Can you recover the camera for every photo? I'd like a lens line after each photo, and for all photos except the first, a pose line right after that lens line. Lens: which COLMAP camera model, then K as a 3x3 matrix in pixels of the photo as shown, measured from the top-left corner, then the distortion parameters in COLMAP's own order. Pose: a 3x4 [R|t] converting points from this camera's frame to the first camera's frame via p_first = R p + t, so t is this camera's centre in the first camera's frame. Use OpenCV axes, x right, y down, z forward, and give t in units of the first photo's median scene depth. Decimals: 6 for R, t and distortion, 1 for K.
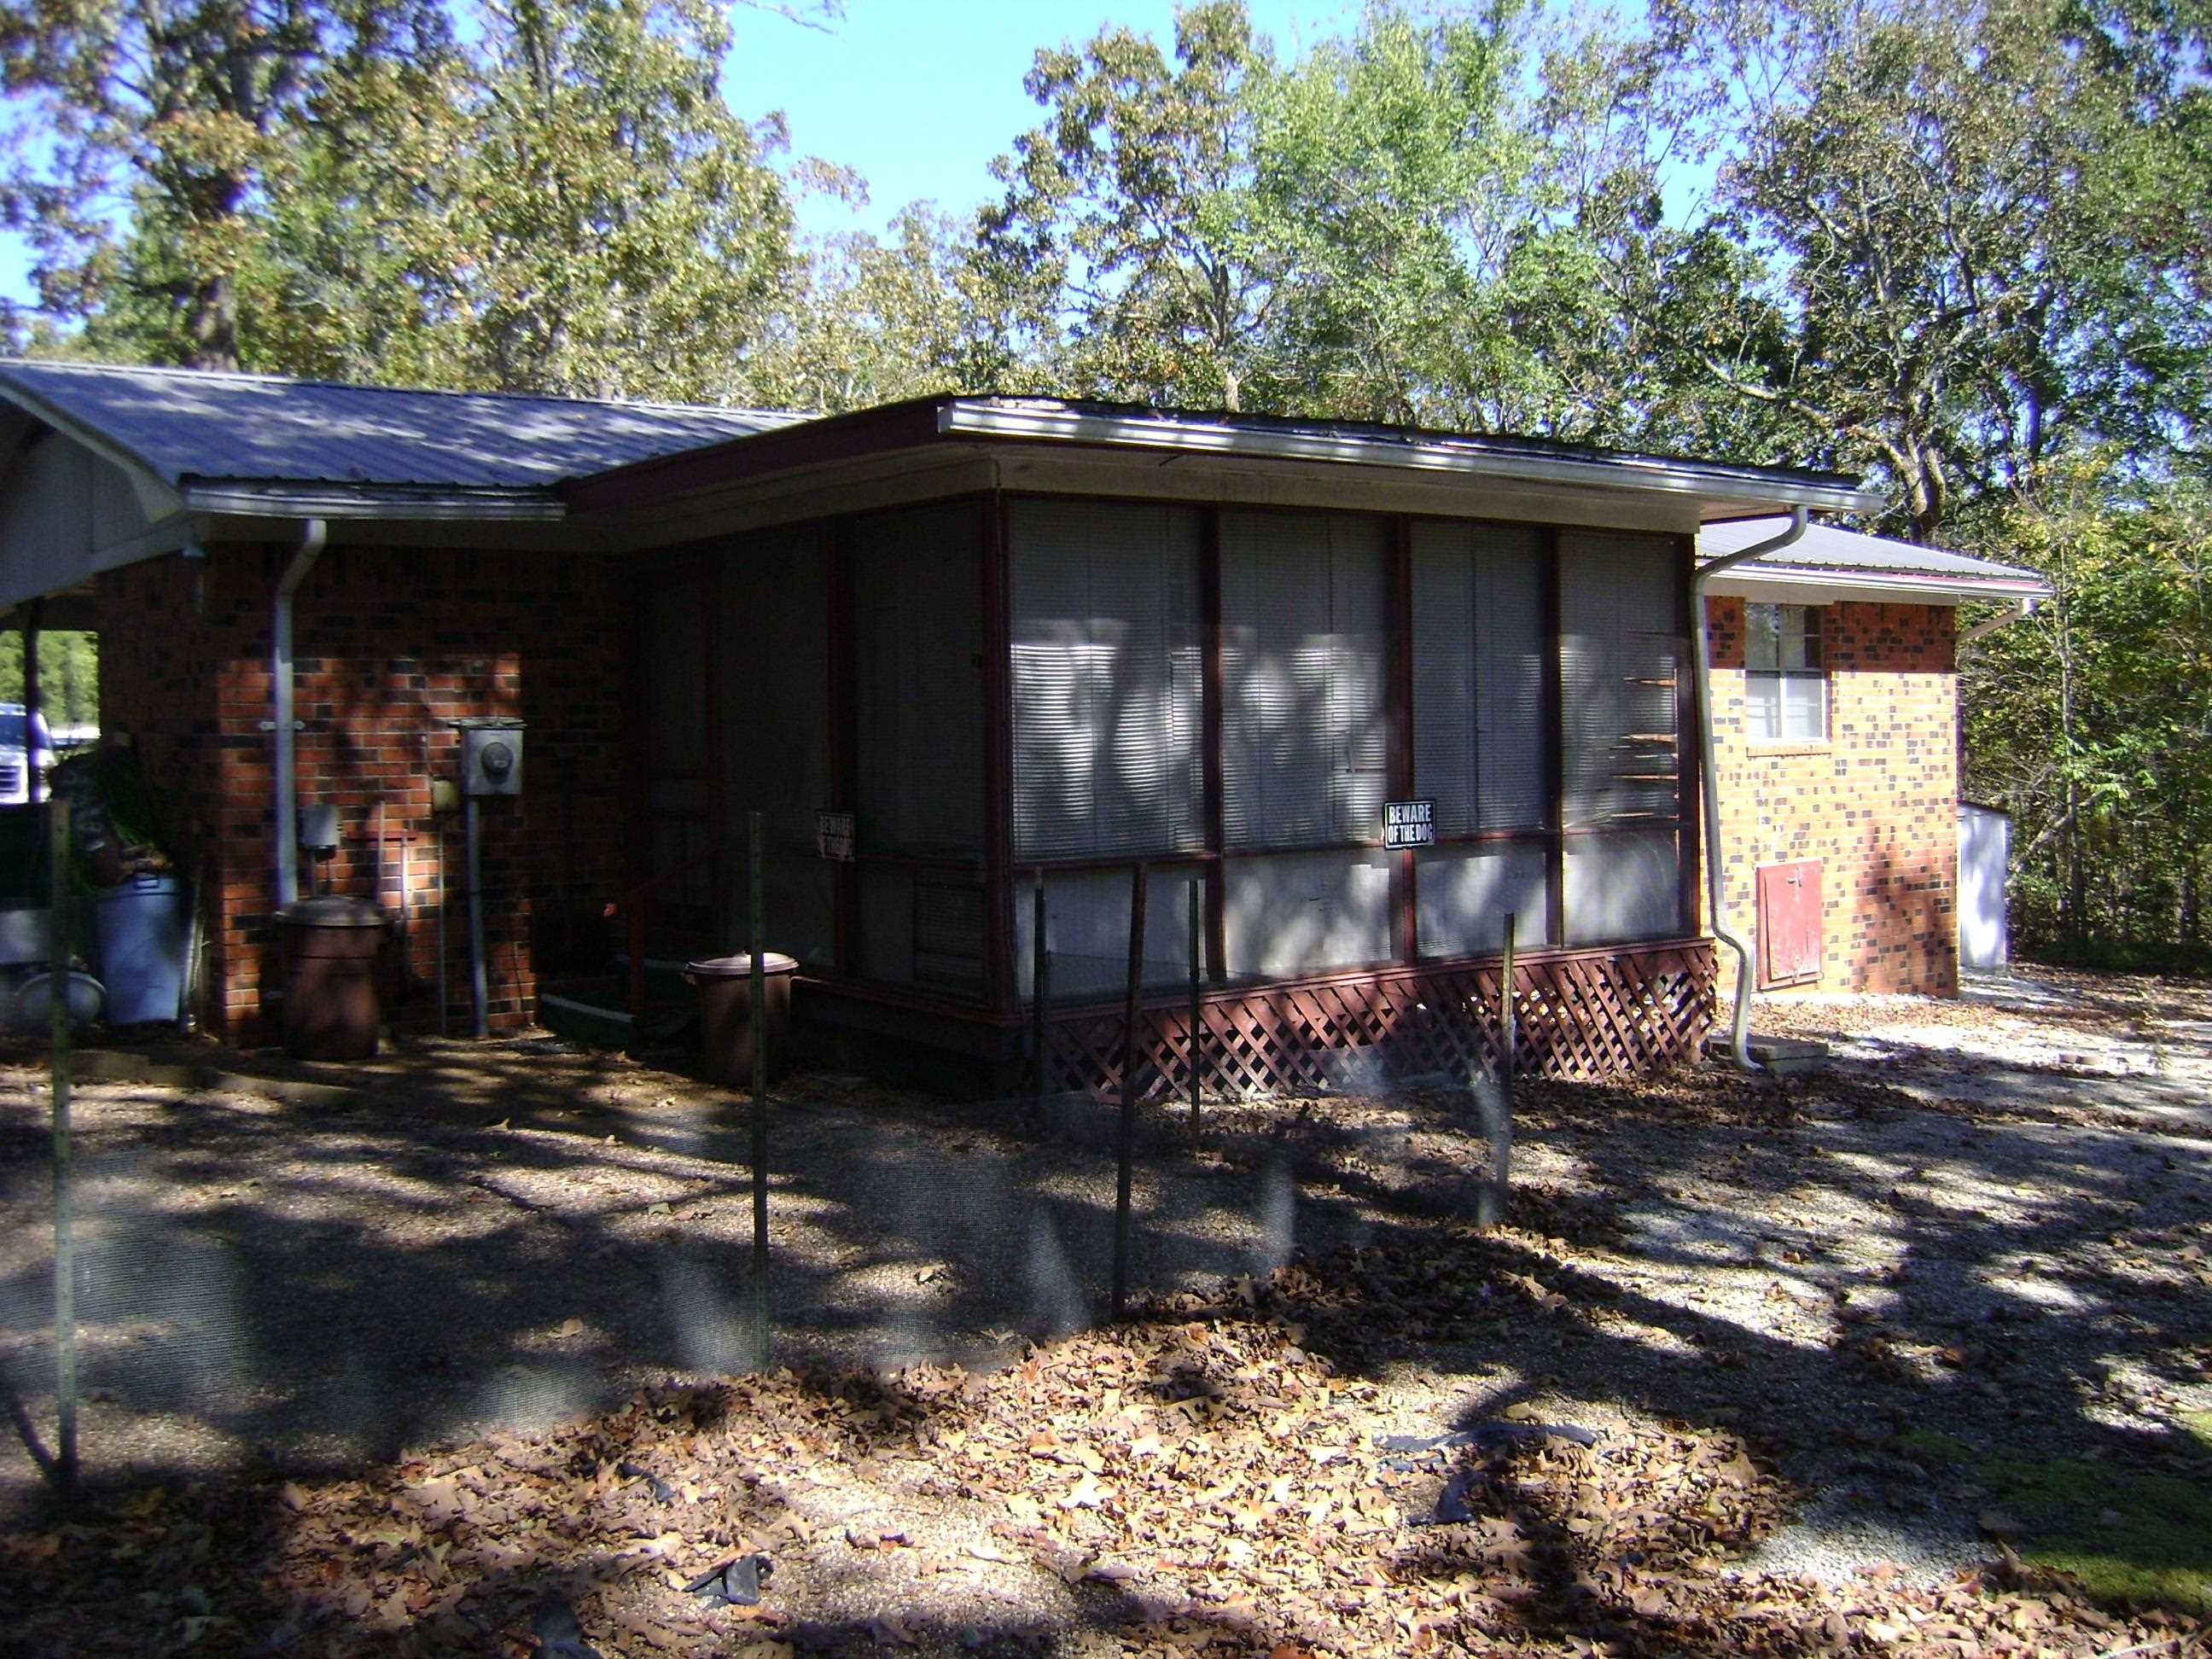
lens RADIAL K [[2295.0, 0, 1099.0], [0, 2295.0, 828.5], [0, 0, 1]] dist [-0.127264, 0.000000]
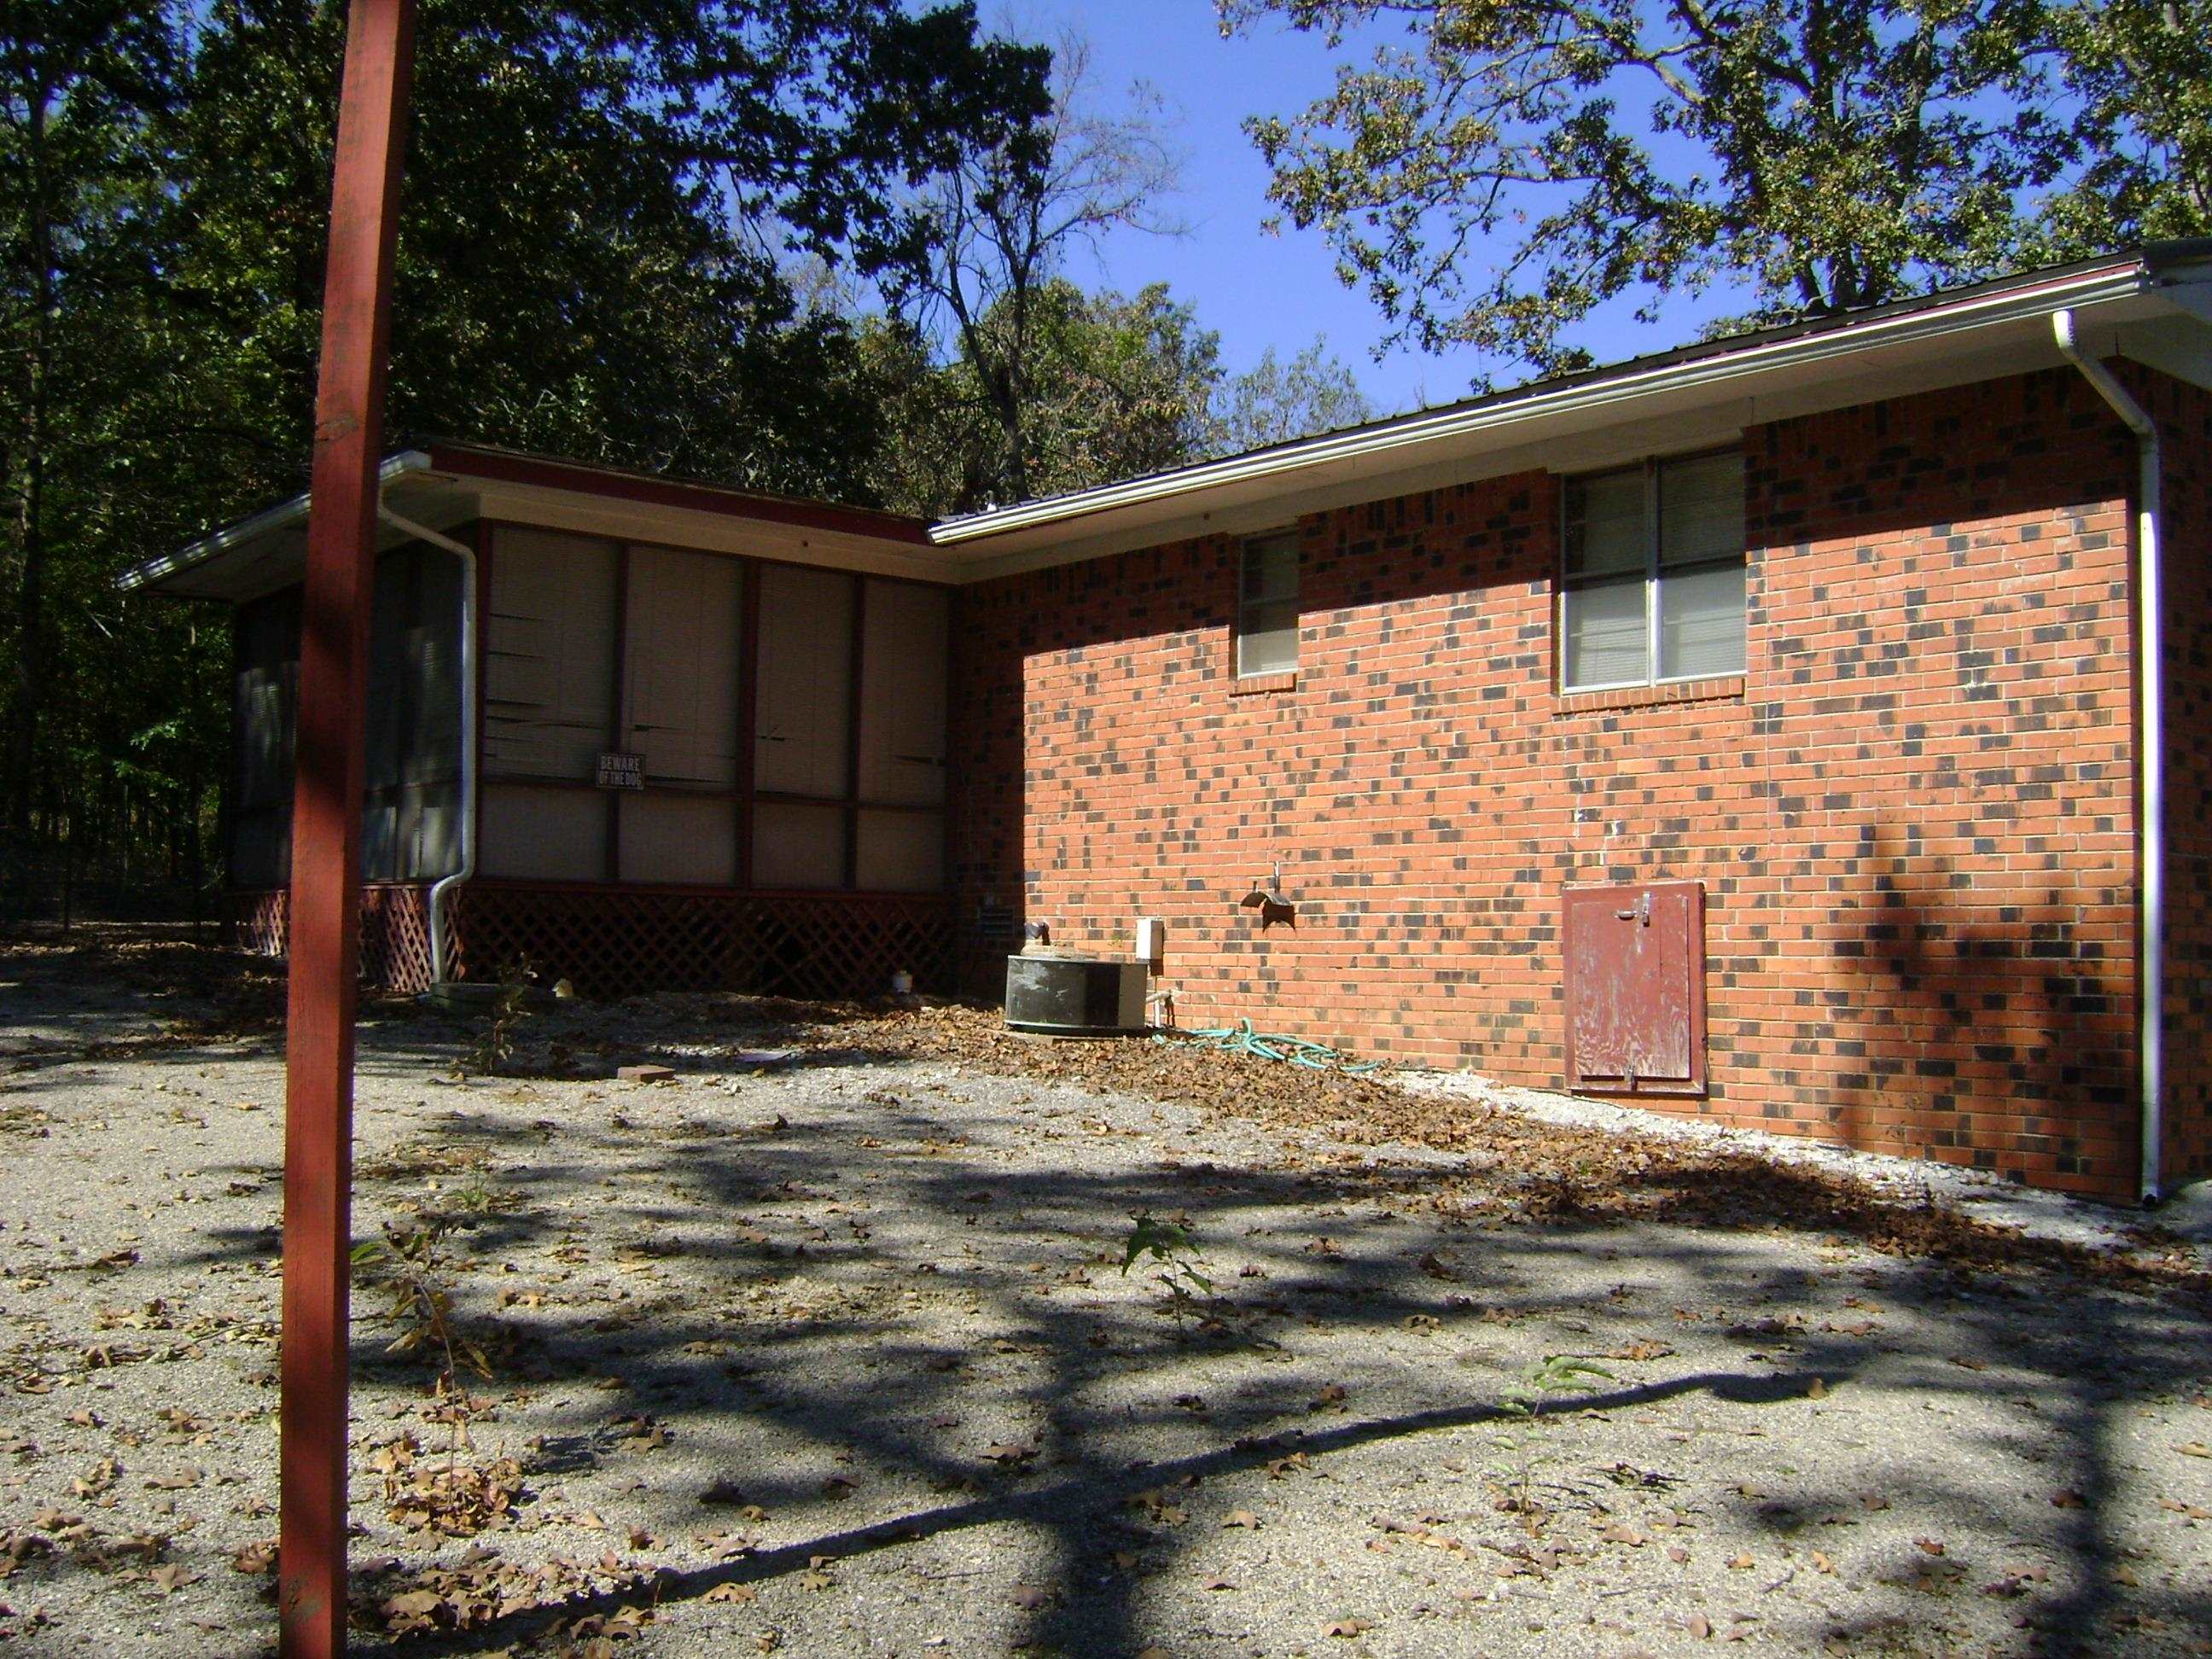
lens RADIAL K [[2295.0, 0, 1108.5], [0, 2295.0, 819.5], [0, 0, 1]] dist [-0.127264, 0.000000]
pose [[0.027102, -0.046956, -0.998529, 1.427264], [-0.061096, 0.996951, -0.048540, 0.055854], [0.997764, 0.062321, 0.024150, 1.344795]]
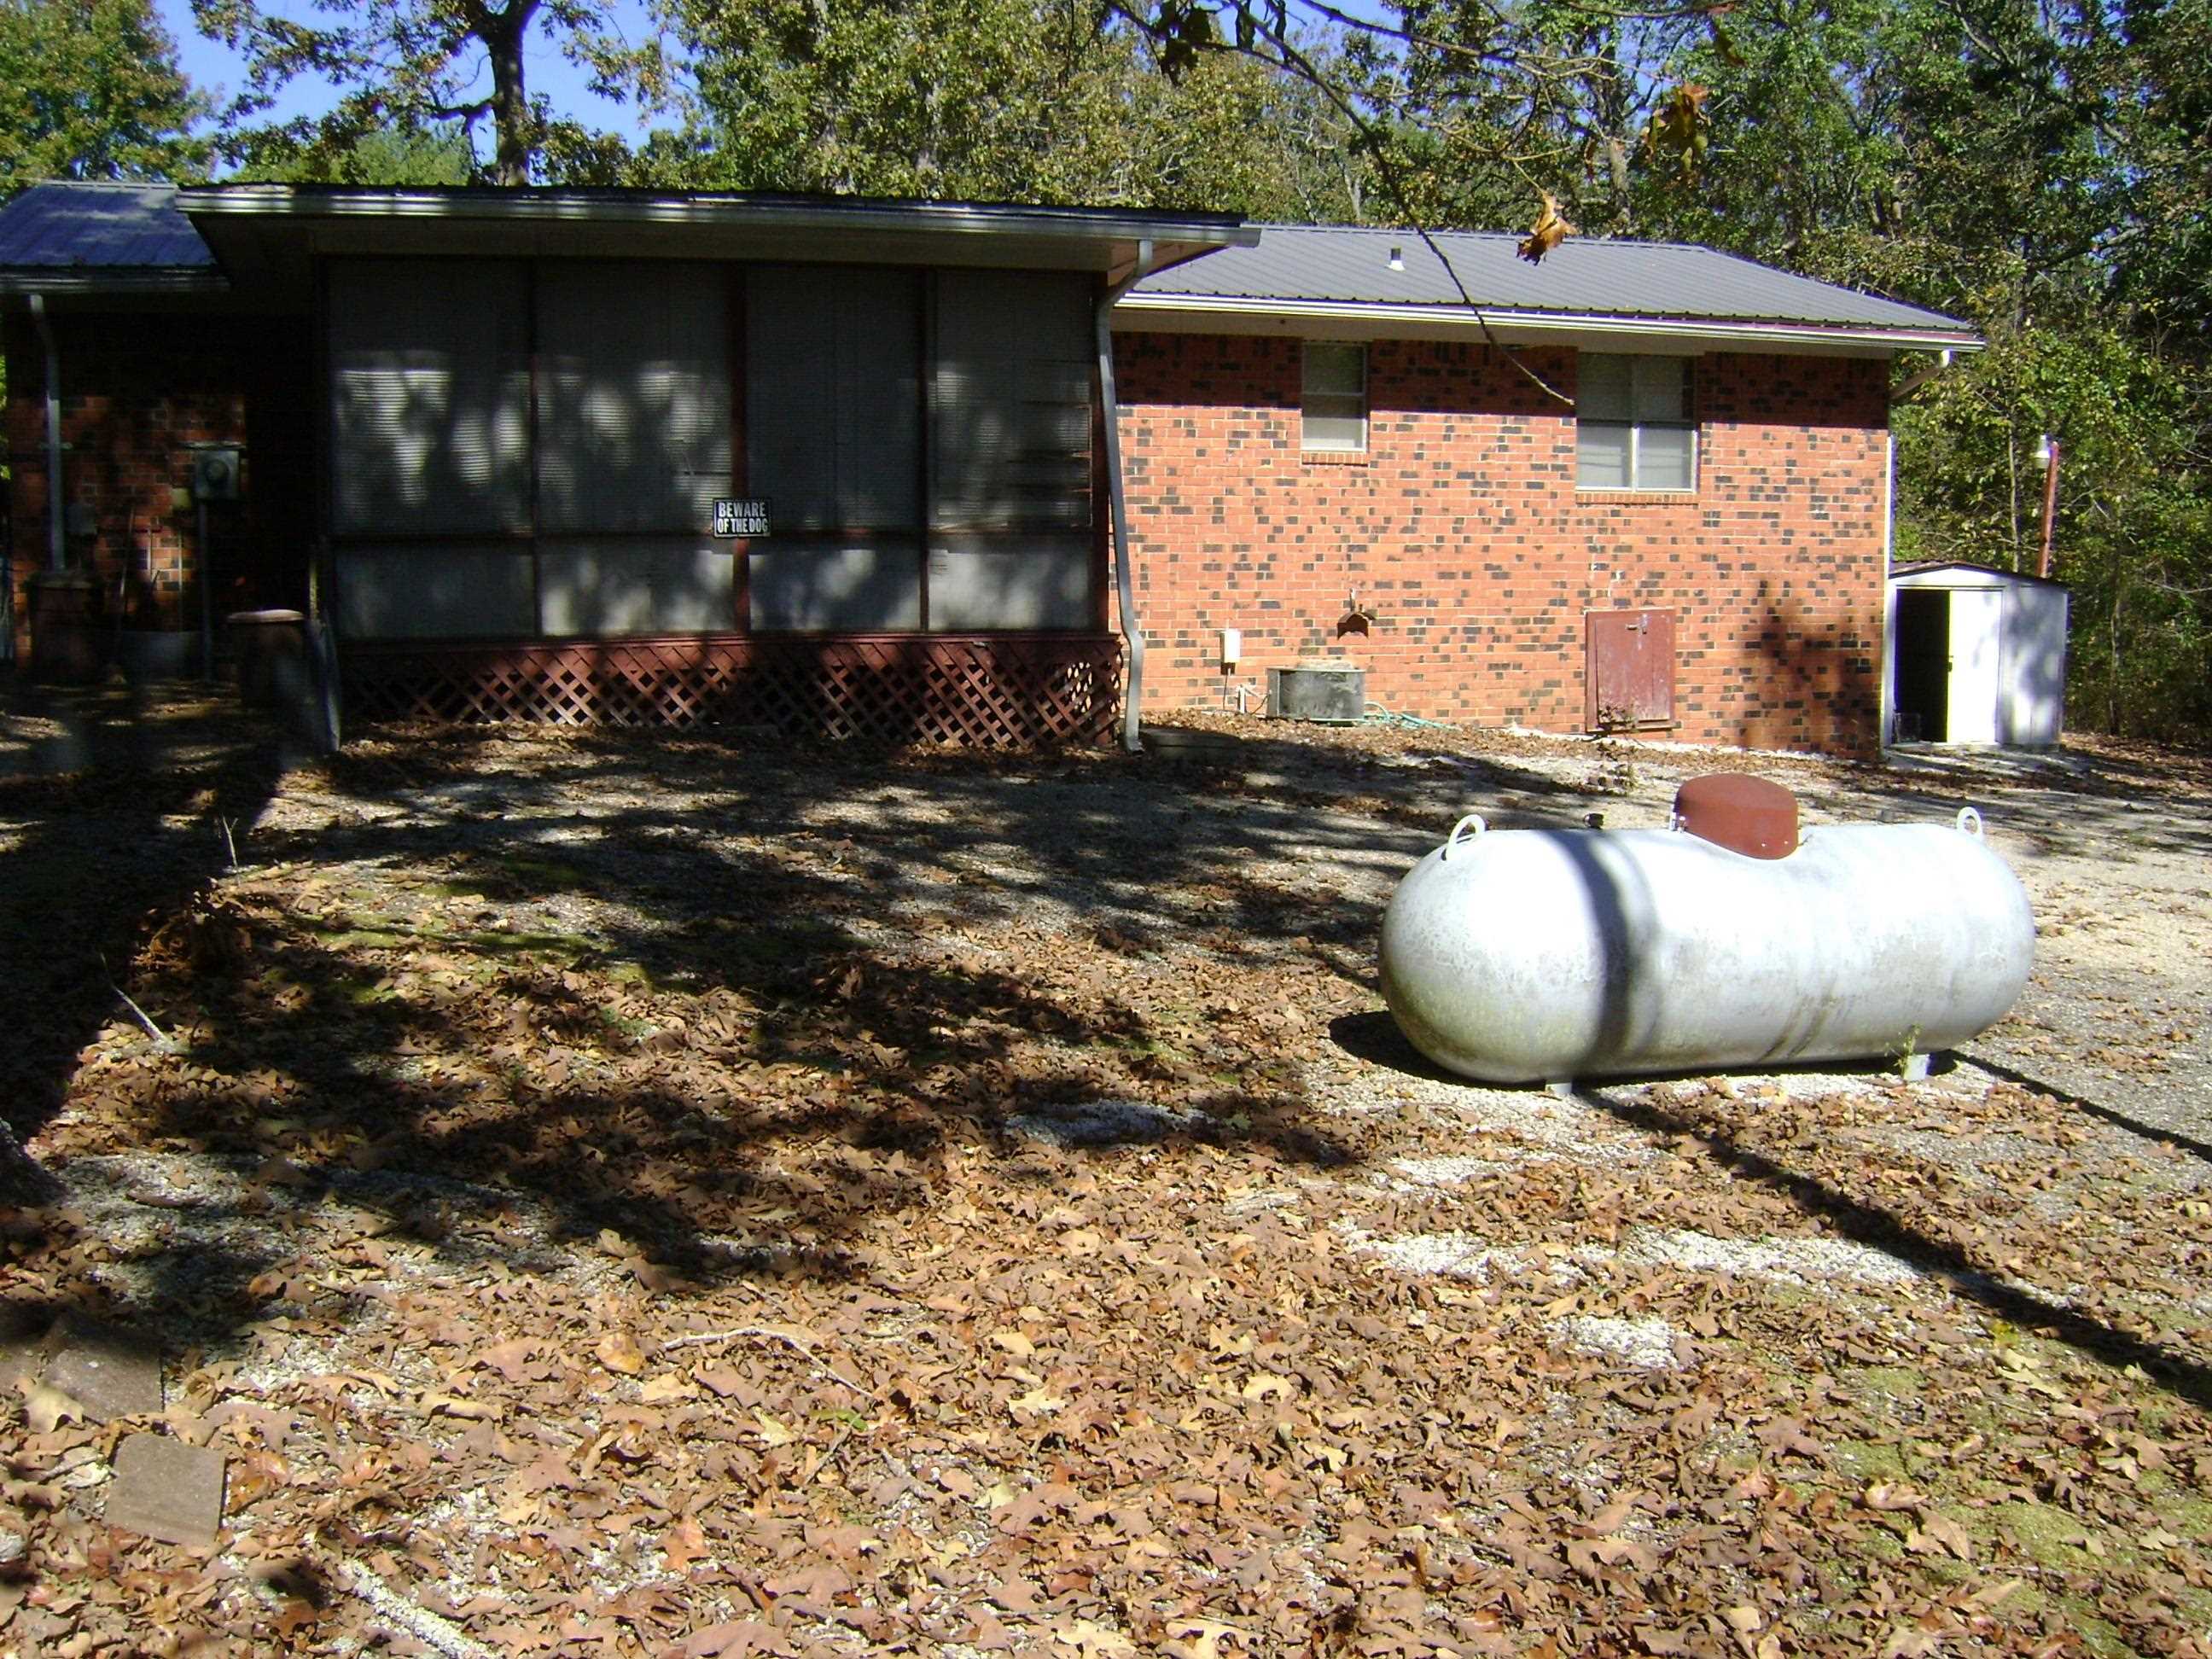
lens RADIAL K [[2295.0, 0, 1100.6], [0, 2295.0, 835.6], [0, 0, 1]] dist [-0.127264, 0.000000]
pose [[0.941322, 0.059896, -0.332153, 0.675548], [-0.029933, 0.995065, 0.094605, 0.041876], [0.336180, -0.079111, 0.938469, -0.077087]]
